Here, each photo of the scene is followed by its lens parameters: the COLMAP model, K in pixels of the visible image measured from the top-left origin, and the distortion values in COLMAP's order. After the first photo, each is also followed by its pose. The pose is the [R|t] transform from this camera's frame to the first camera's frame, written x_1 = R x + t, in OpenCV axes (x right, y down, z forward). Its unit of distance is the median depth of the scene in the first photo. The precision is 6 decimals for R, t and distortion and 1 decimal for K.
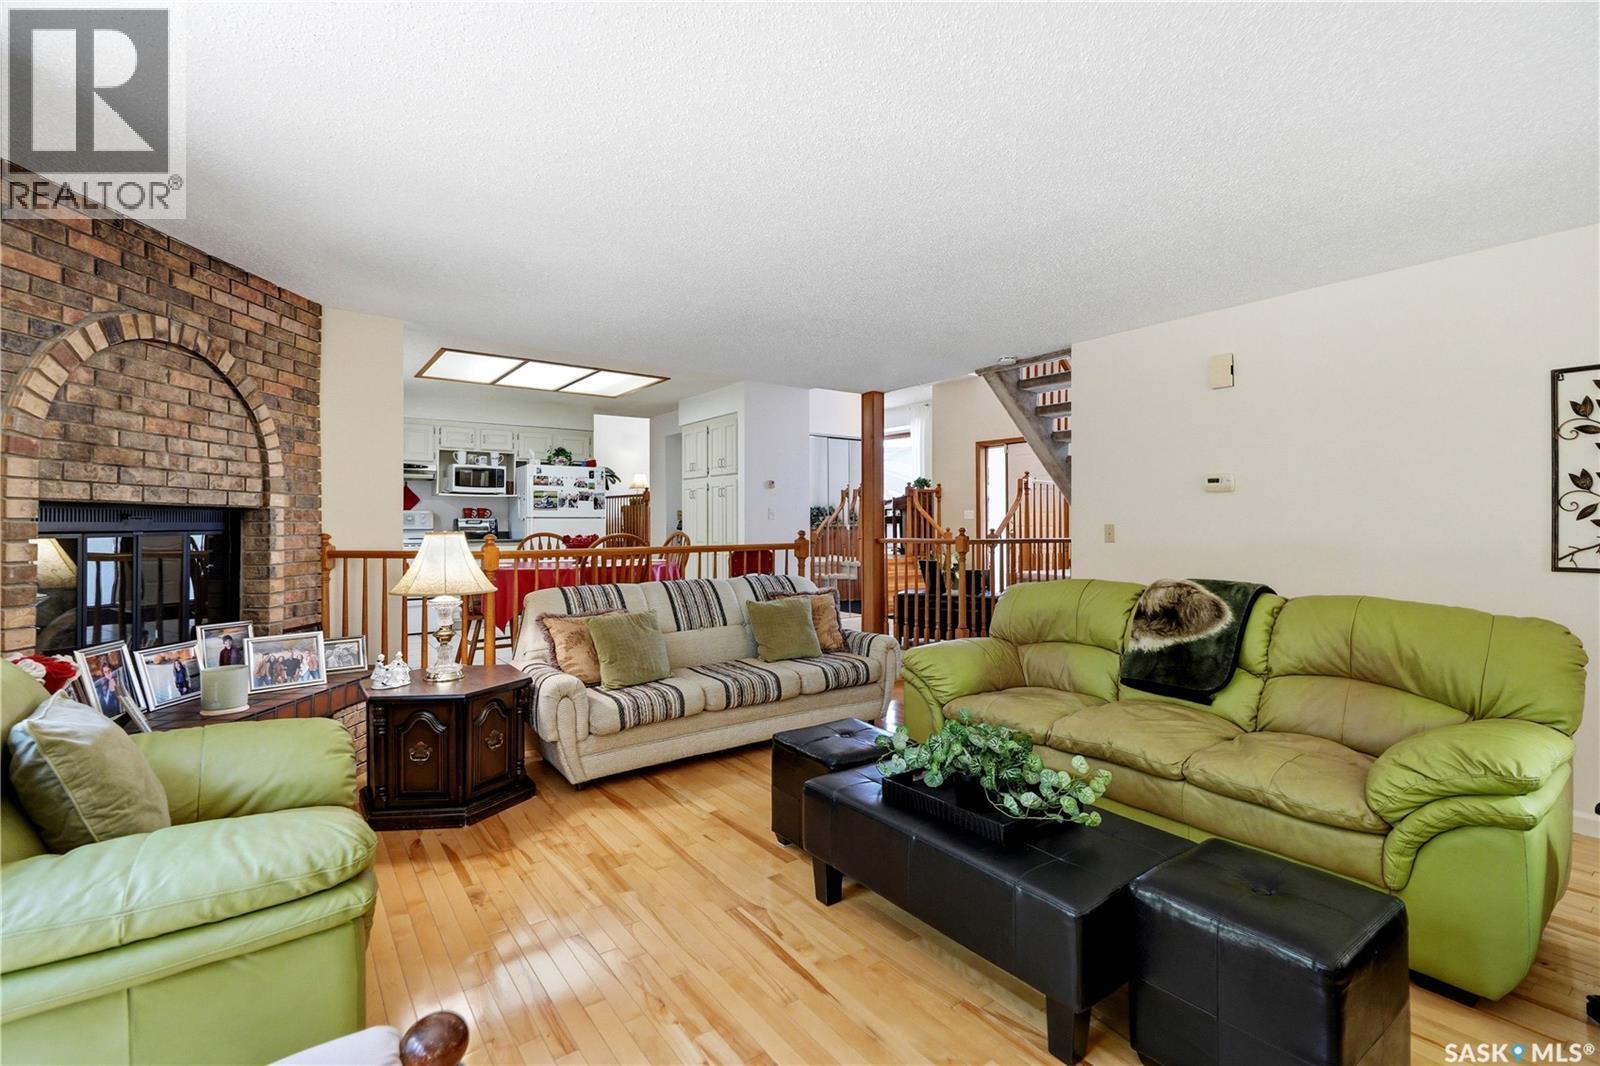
lens RADIAL K [[722.4, 0, 805.2], [0, 722.4, 524.7], [0, 0, 1]] dist [-0.002297, -0.000020]
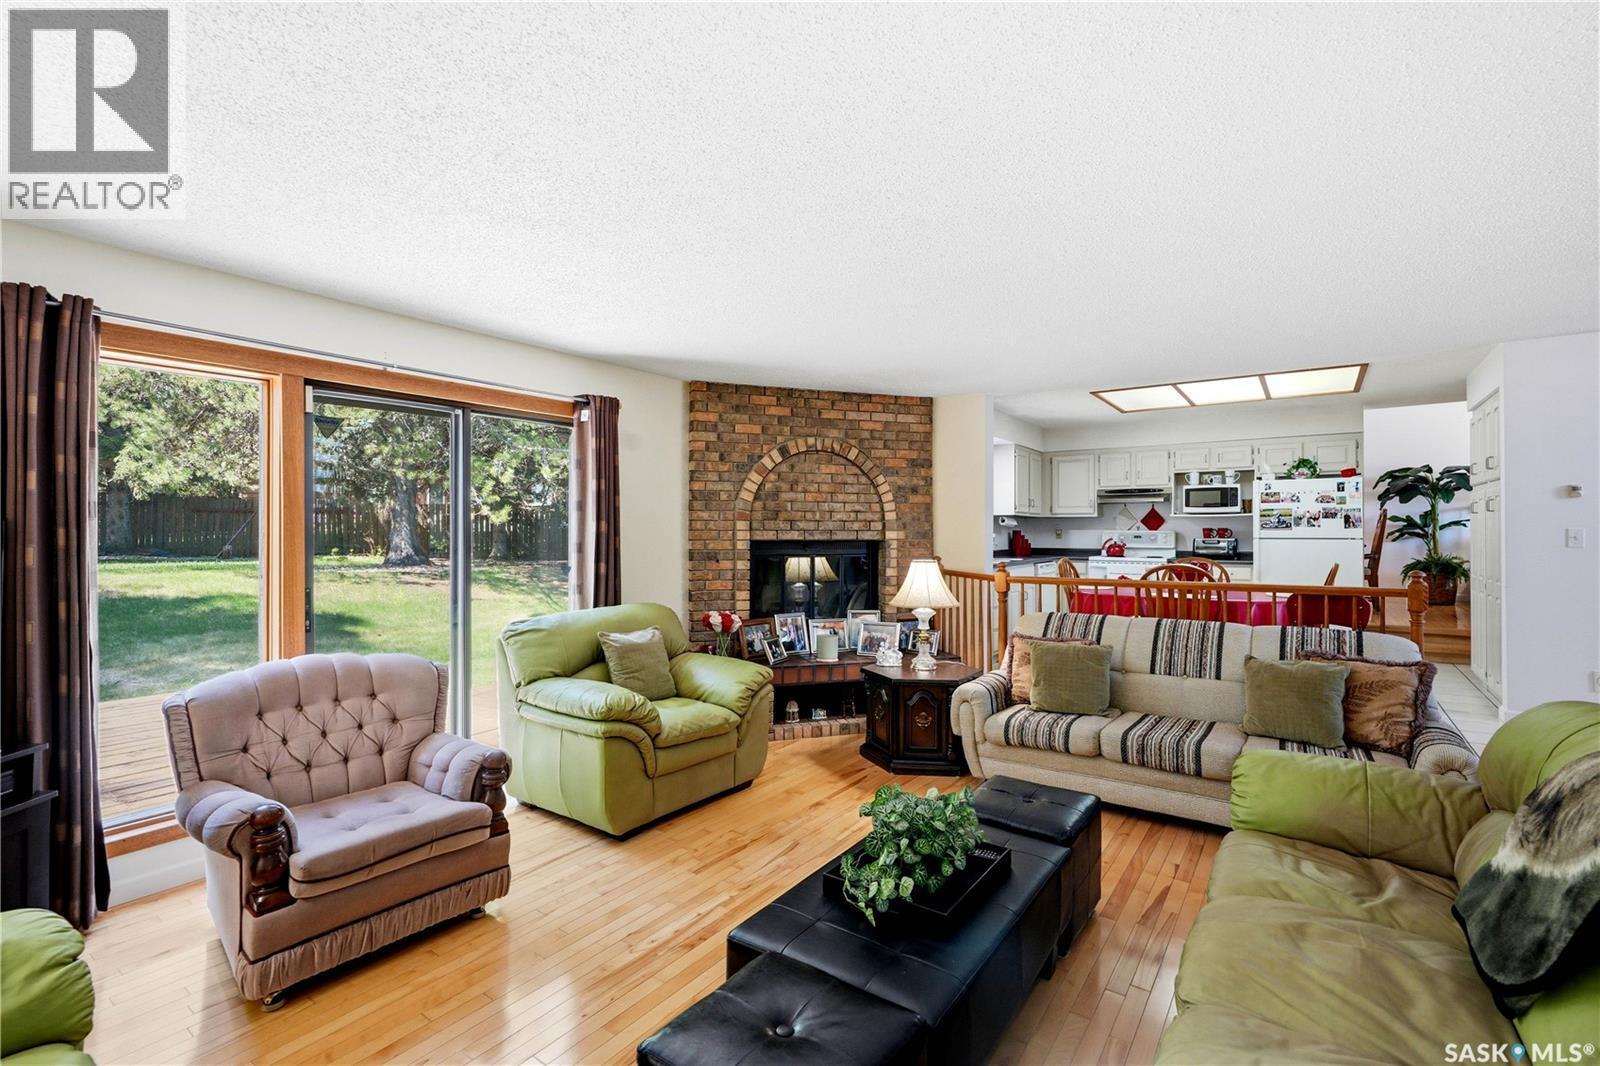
lens RADIAL K [[722.4, 0, 805.2], [0, 722.4, 524.7], [0, 0, 1]] dist [-0.002297, -0.000020]
pose [[0.310785, -0.006568, -0.950458, 0.728748], [0.000368, 0.999977, -0.006790, -0.048510], [0.950480, 0.001761, 0.310780, 0.367640]]
